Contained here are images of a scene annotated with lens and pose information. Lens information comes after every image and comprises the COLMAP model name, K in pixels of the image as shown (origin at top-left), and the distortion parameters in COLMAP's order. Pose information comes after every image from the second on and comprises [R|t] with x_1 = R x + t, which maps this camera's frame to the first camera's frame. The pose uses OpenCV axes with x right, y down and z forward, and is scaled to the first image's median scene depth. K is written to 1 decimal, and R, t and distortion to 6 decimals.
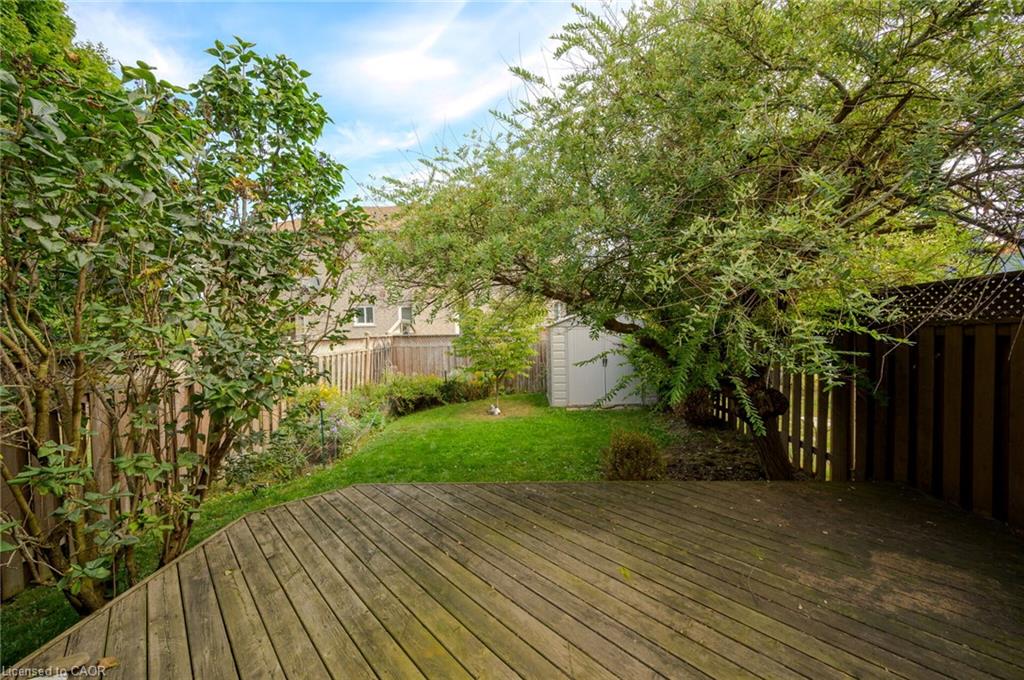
lens RADIAL K [[411.5, 0, 515.1], [0, 411.5, 337.0], [0, 0, 1]] dist [-0.001131, -0.000132]
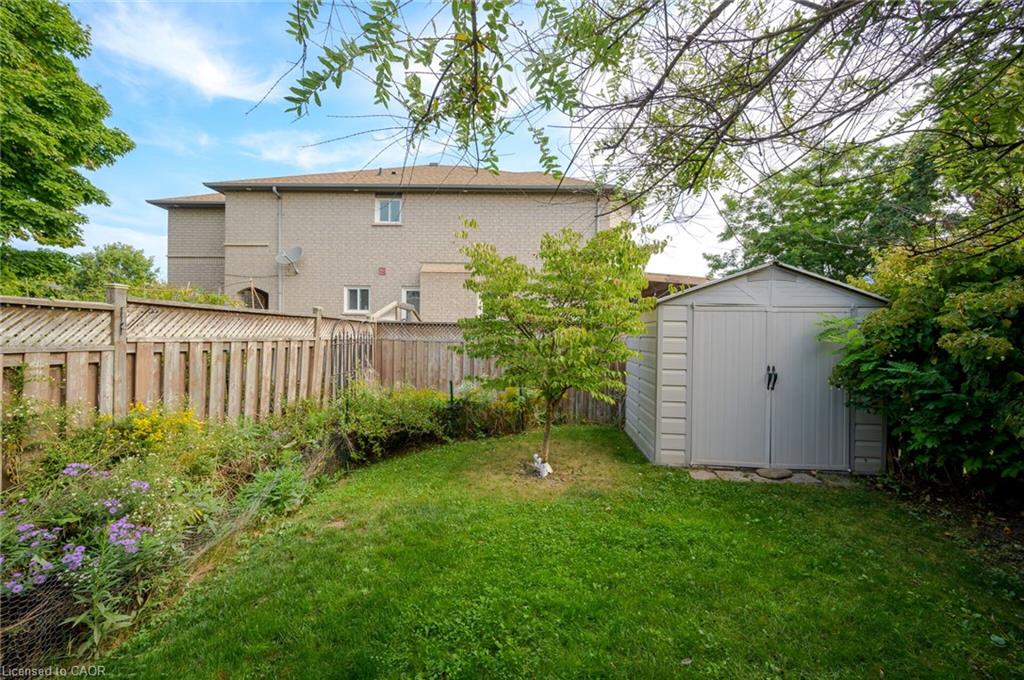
lens RADIAL K [[411.5, 0, 513.4], [0, 411.5, 335.6], [0, 0, 1]] dist [-0.001131, -0.000132]
pose [[0.997044, 0.039782, -0.065730, -0.051151], [-0.041236, 0.998931, -0.020911, 0.027792], [0.064828, 0.023560, 0.997618, 0.450879]]
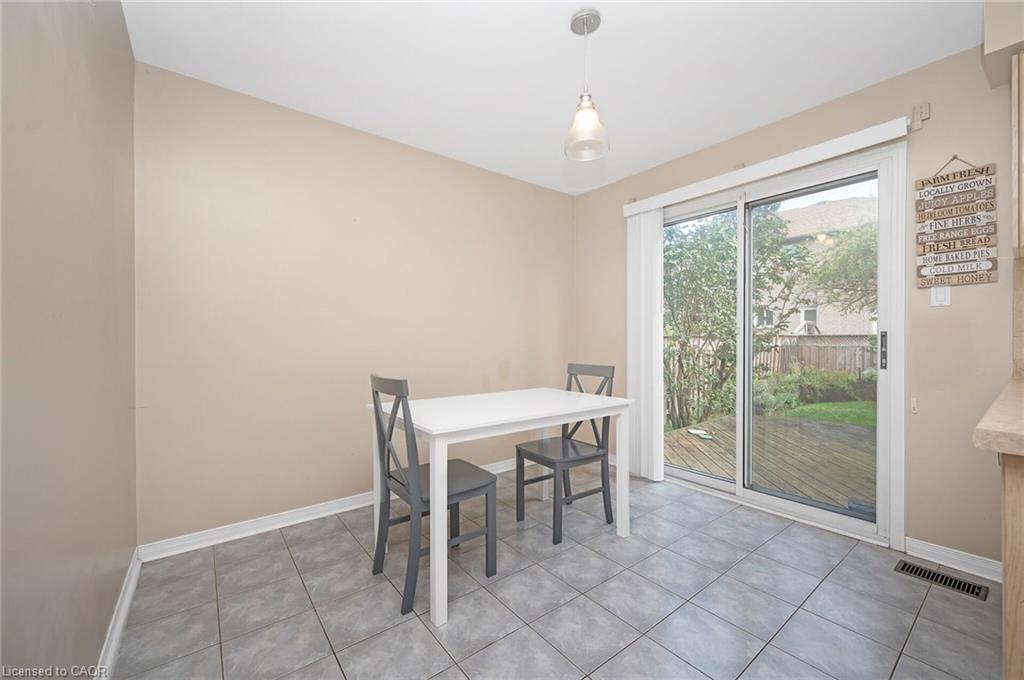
lens RADIAL K [[411.5, 0, 514.0], [0, 411.5, 341.4], [0, 0, 1]] dist [-0.001131, -0.000132]
pose [[0.656468, 0.020861, -0.754066, 0.040768], [-0.025733, 0.999655, 0.005253, 0.031884], [0.753915, 0.015956, 0.656778, -0.350045]]
